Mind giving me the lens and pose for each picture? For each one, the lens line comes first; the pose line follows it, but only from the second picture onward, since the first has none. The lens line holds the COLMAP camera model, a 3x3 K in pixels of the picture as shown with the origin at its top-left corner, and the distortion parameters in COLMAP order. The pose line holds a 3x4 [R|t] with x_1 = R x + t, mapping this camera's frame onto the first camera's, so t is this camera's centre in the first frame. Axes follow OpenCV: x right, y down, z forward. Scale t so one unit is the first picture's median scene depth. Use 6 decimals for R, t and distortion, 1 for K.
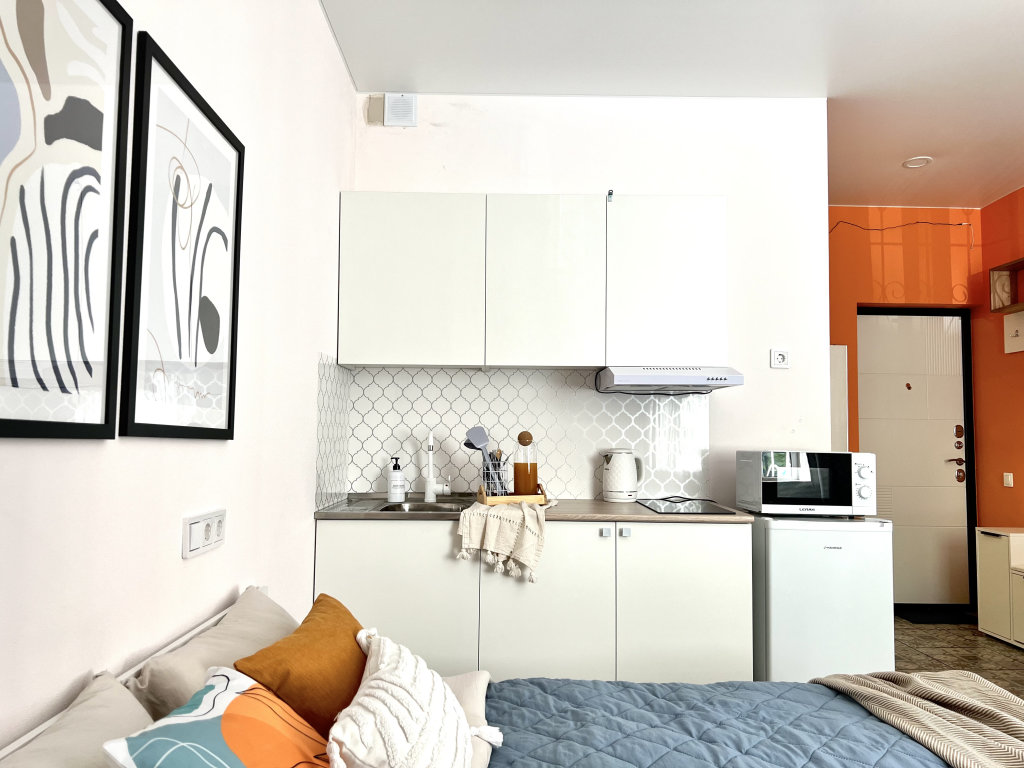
lens RADIAL K [[768.6, 0, 508.6], [0, 768.6, 389.3], [0, 0, 1]] dist [0.054409, -0.063994]
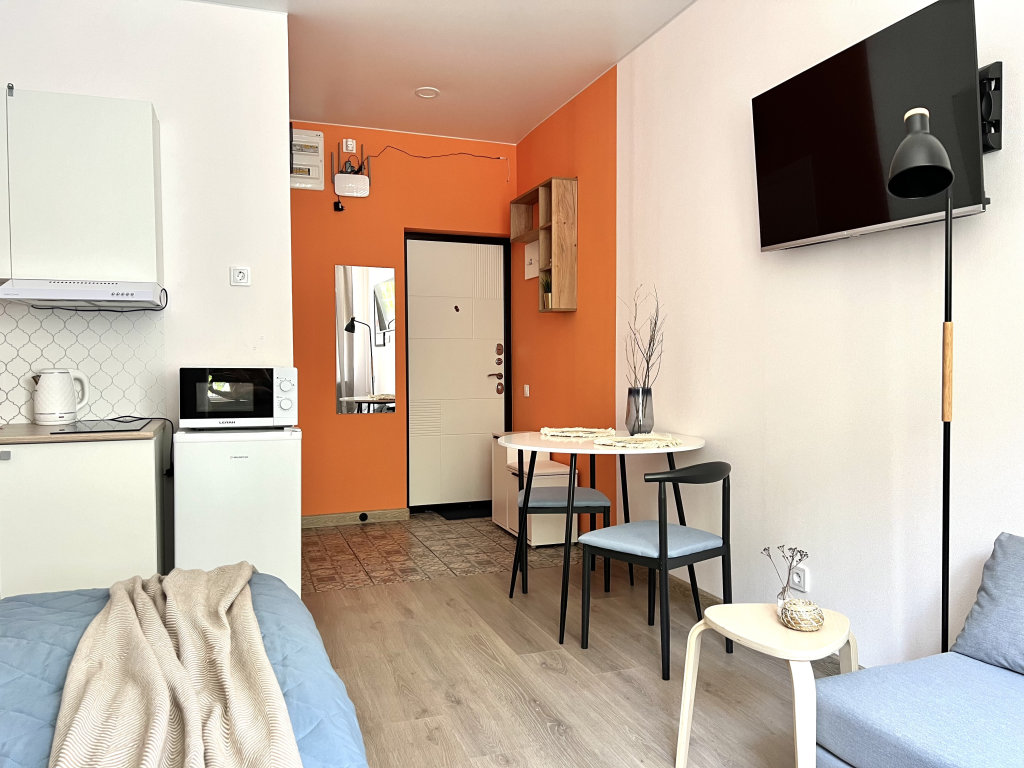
lens RADIAL K [[768.6, 0, 513.9], [0, 768.6, 392.0], [0, 0, 1]] dist [0.054409, -0.063994]
pose [[0.945573, -0.027382, 0.324255, 0.410620], [-0.005341, 0.995013, 0.099600, 0.009168], [-0.325365, -0.095911, 0.940712, -0.094000]]
